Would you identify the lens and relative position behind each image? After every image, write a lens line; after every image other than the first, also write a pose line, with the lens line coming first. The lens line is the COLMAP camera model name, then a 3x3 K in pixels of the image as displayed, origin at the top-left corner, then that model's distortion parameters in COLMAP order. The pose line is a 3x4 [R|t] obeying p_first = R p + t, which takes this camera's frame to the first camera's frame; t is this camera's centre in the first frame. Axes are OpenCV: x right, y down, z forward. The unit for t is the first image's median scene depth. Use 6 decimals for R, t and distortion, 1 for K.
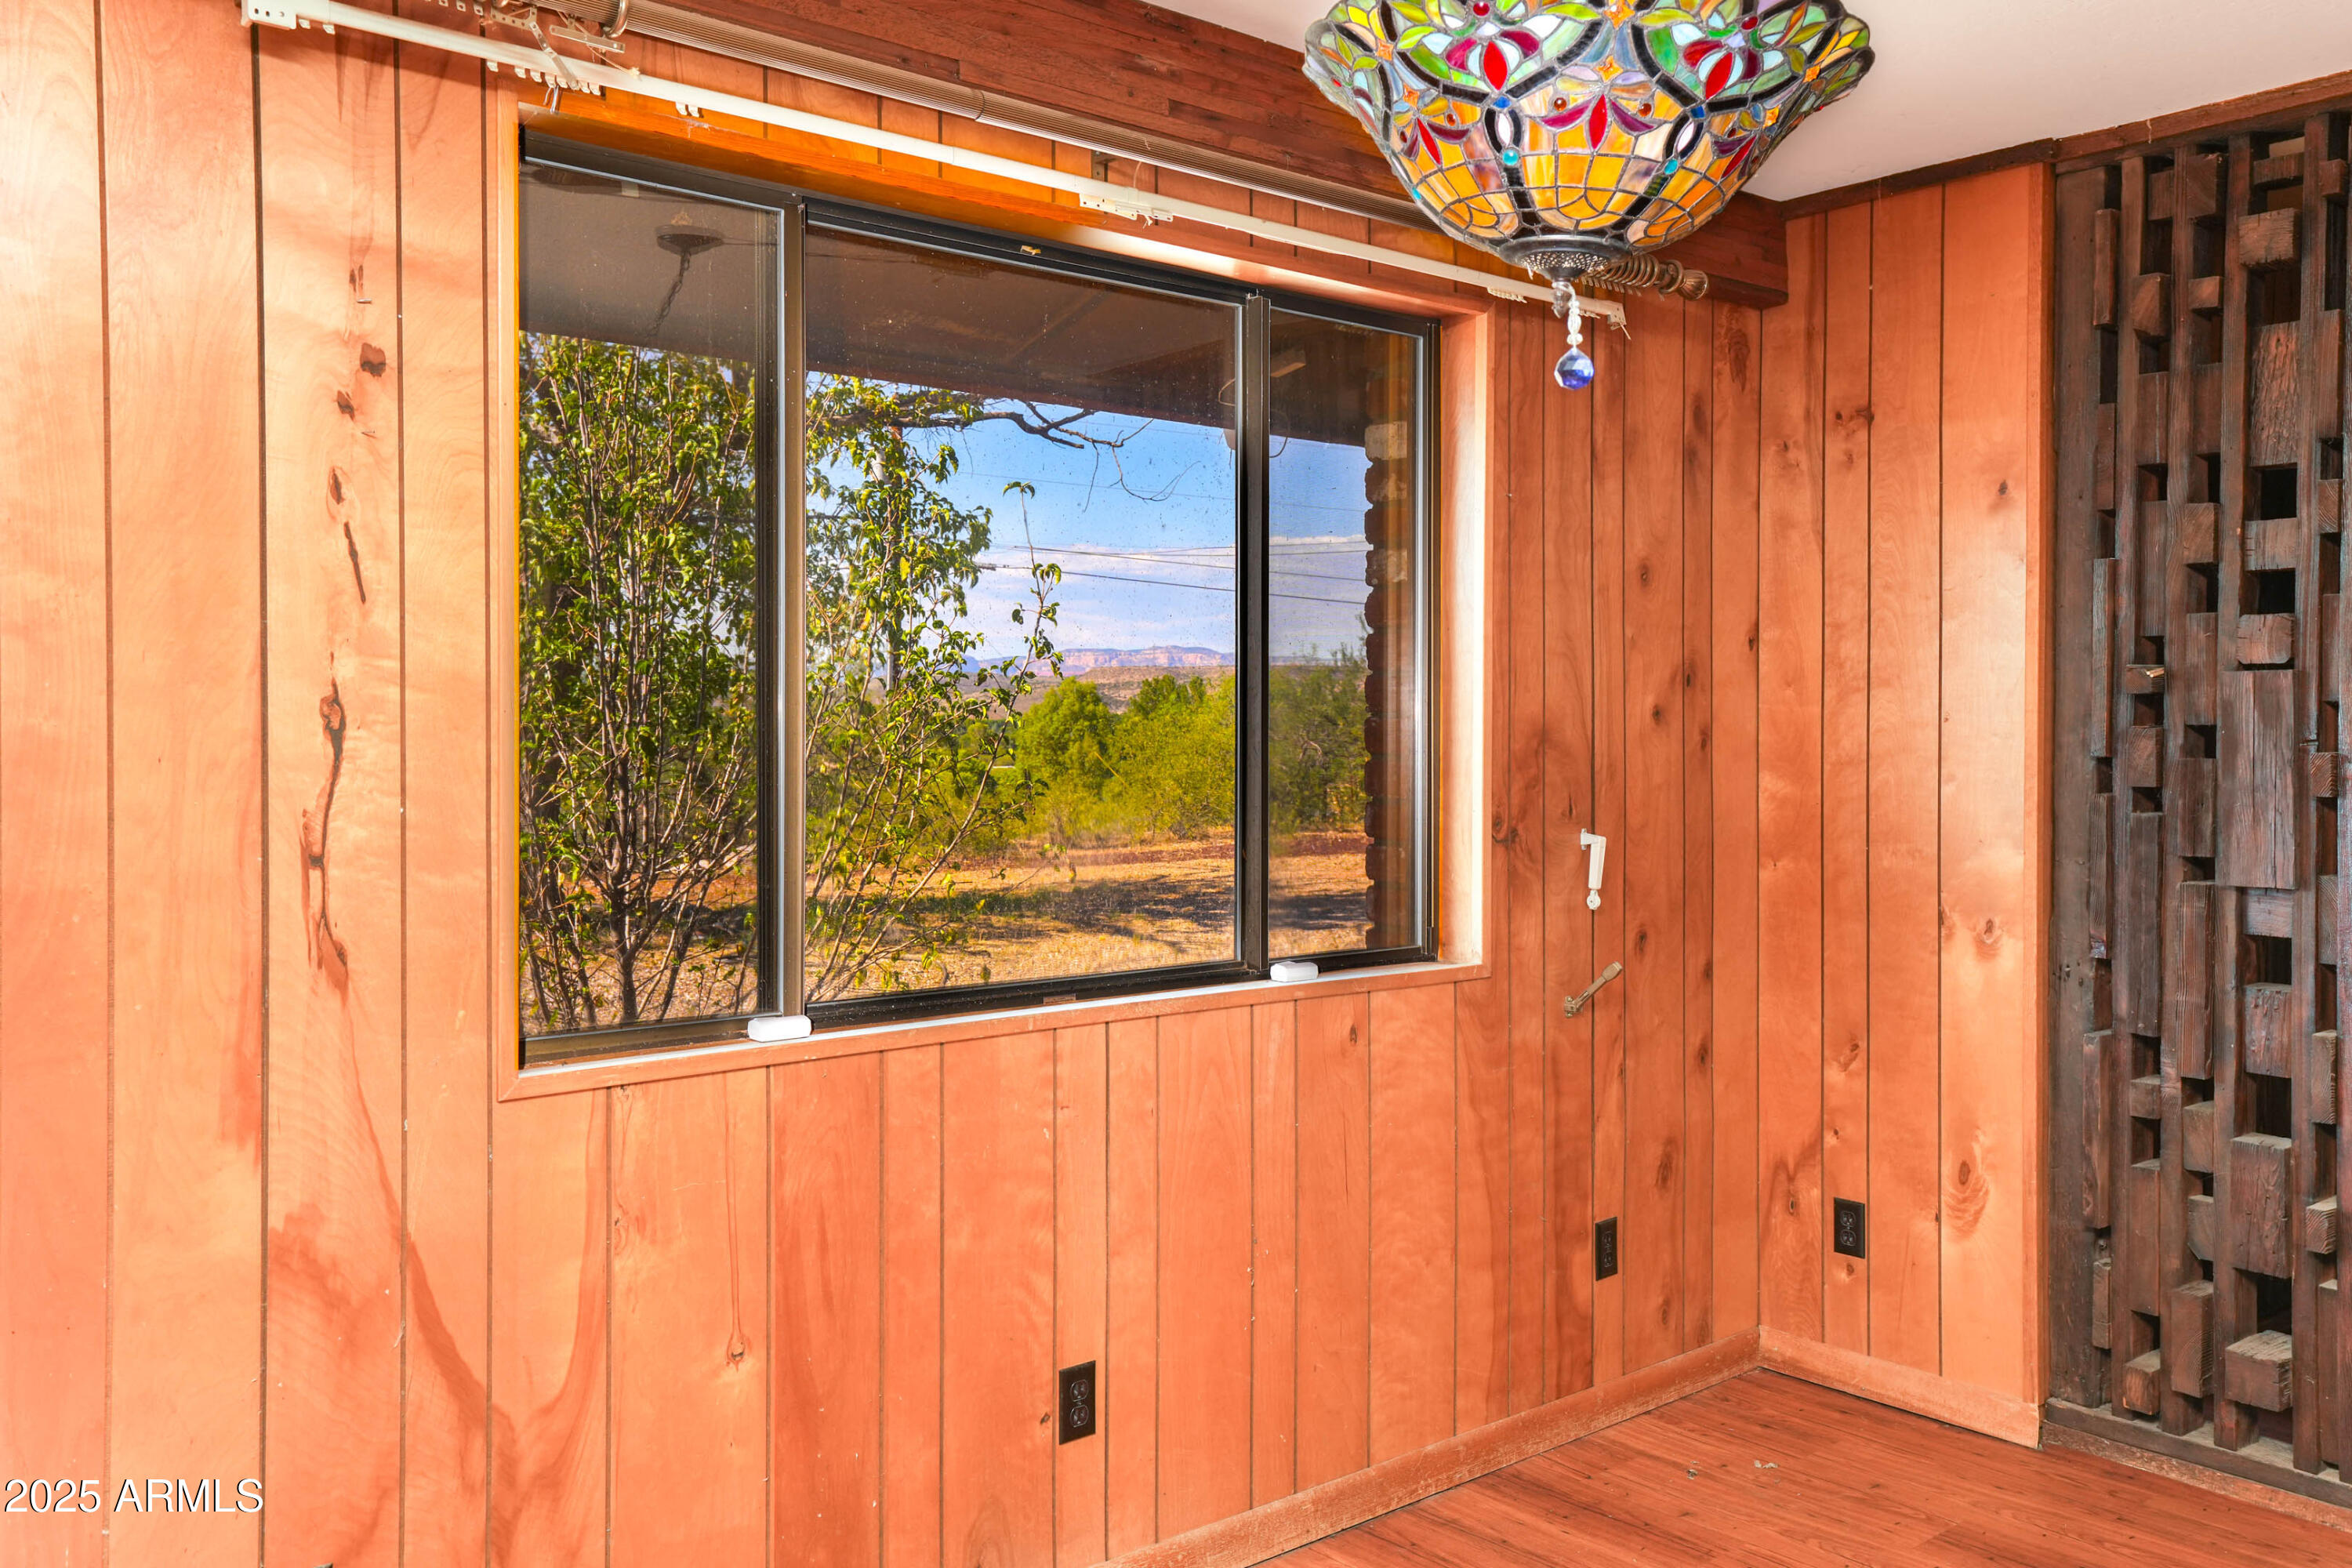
lens RADIAL K [[1918.9, 0, 1189.5], [0, 1918.9, 765.8], [0, 0, 1]] dist [0.055992, 0.012381]
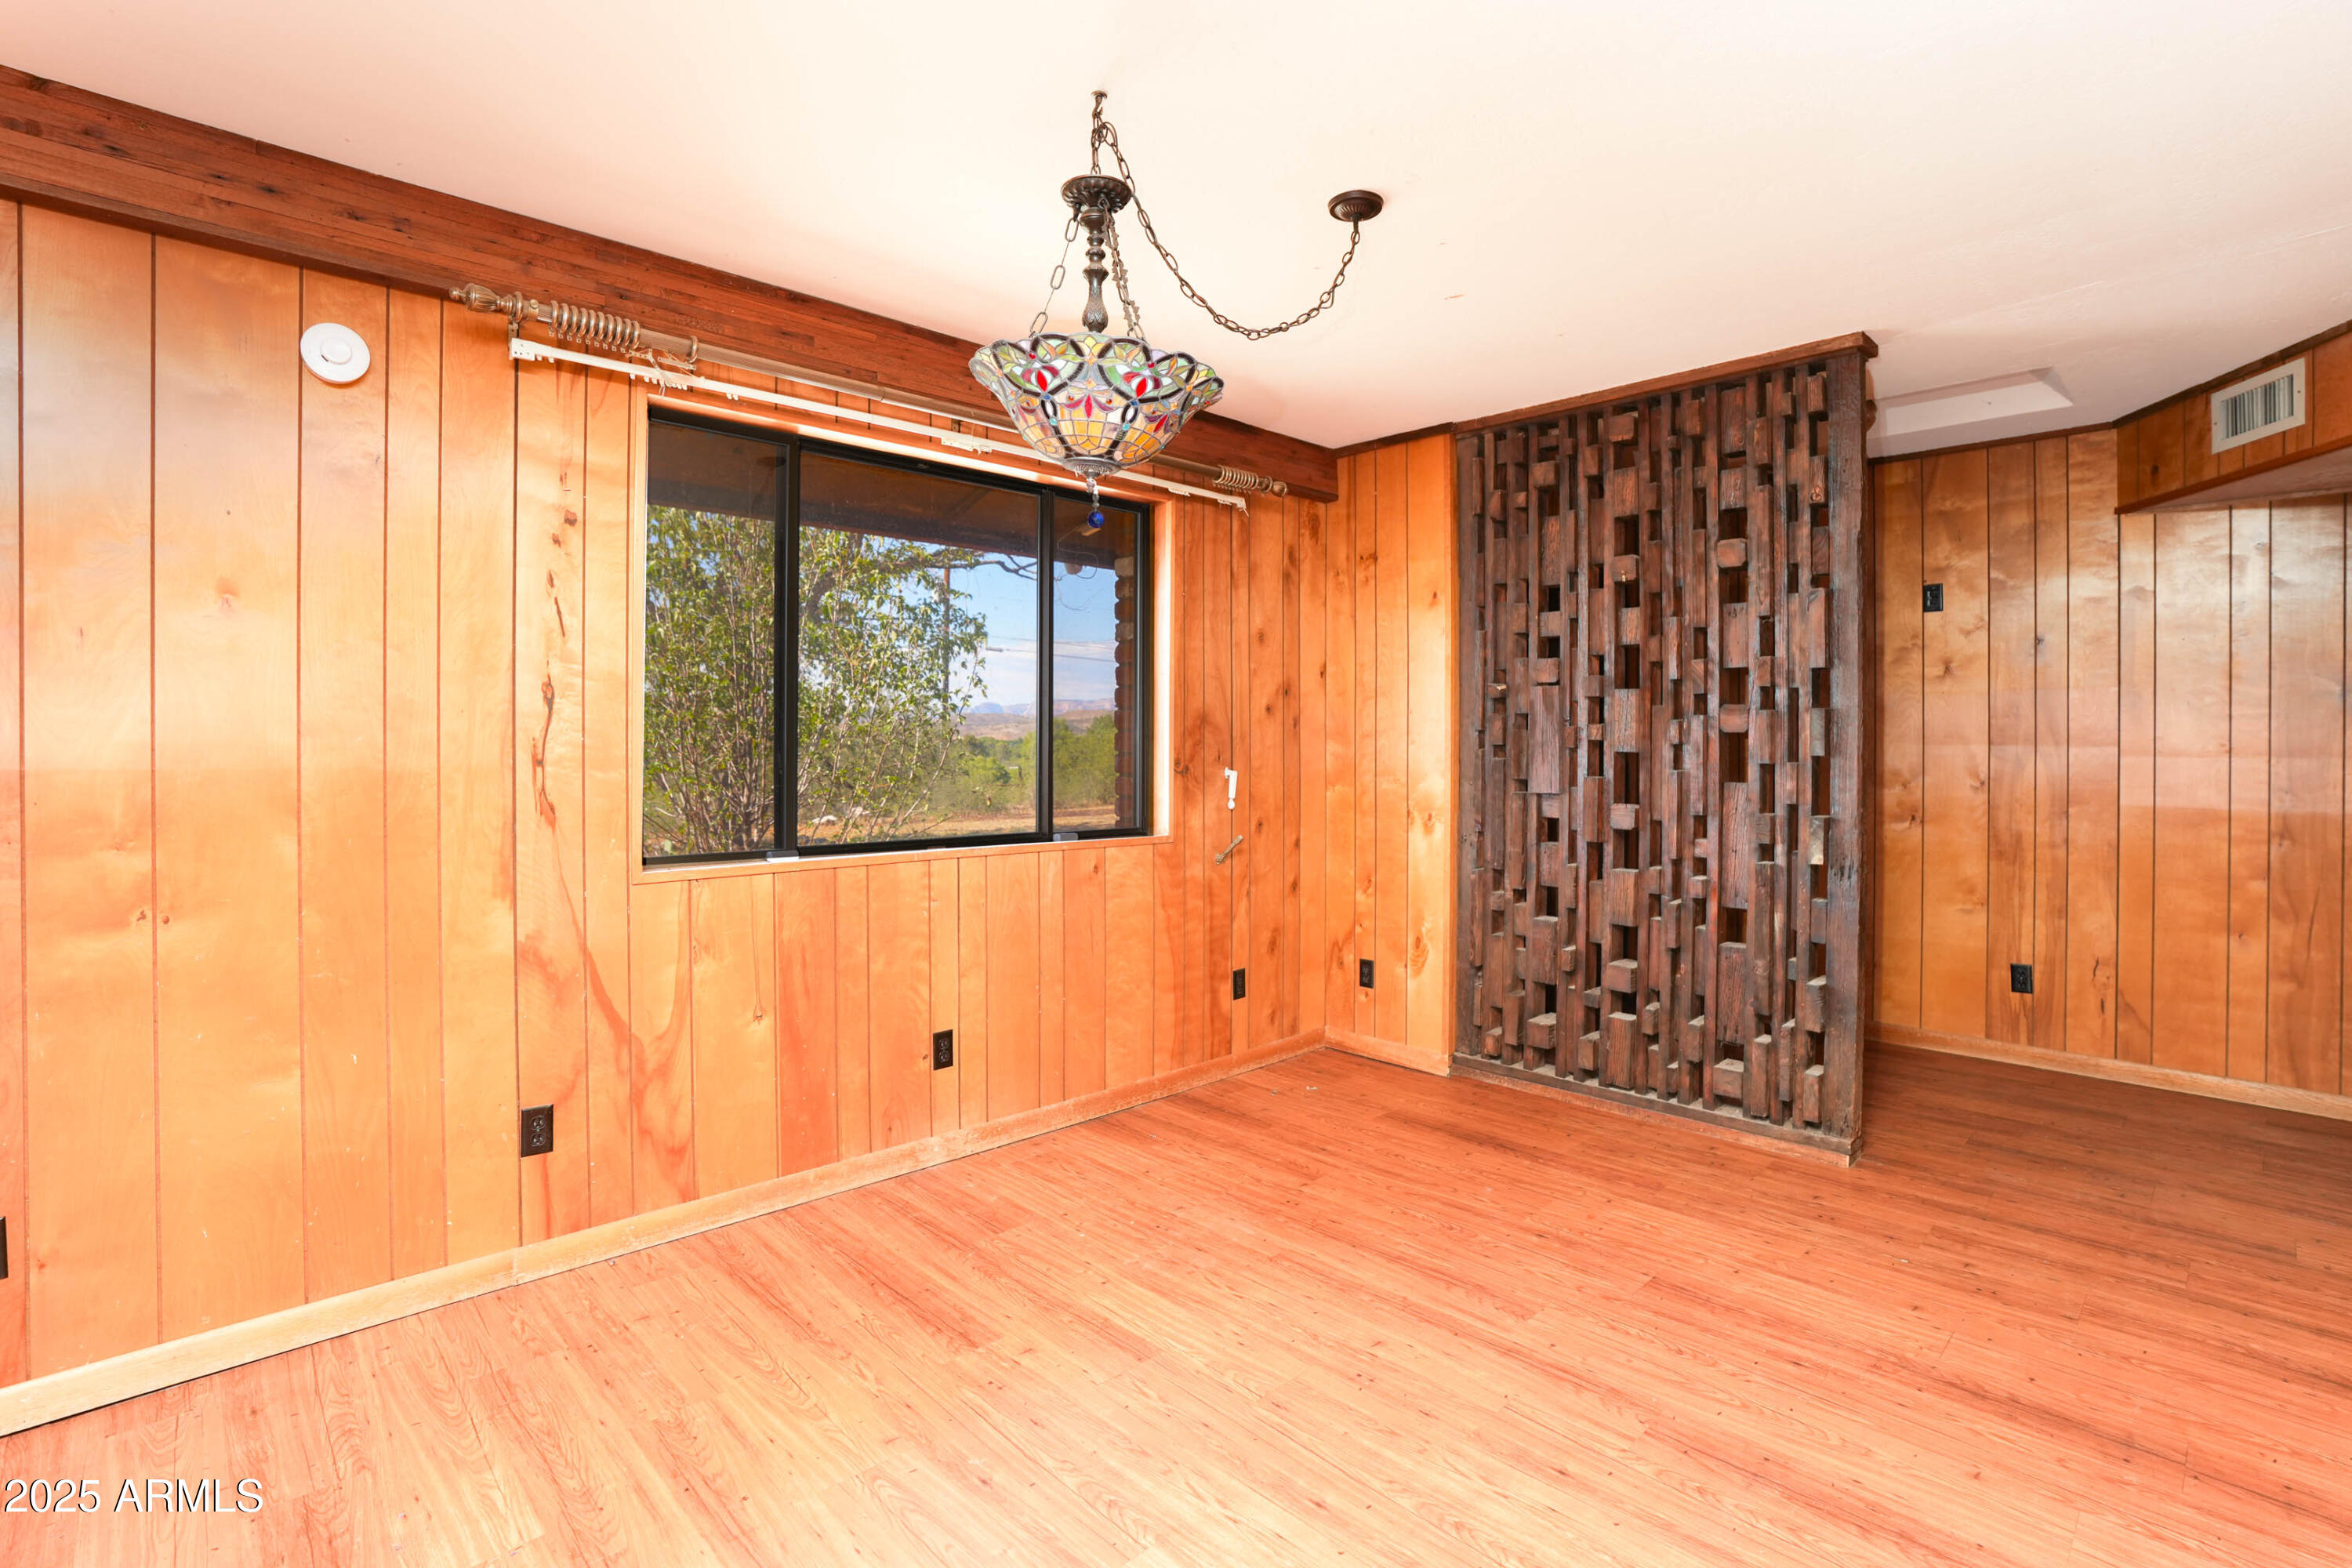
lens RADIAL K [[1092.4, 0, 1160.8], [0, 1092.4, 761.1], [0, 0, 1]] dist [-0.035094, 0.002401]
pose [[0.999128, 0.001426, 0.041721, 0.103202], [-0.001284, 0.999993, -0.003446, 0.033576], [-0.041726, 0.003389, 0.999123, -0.106764]]
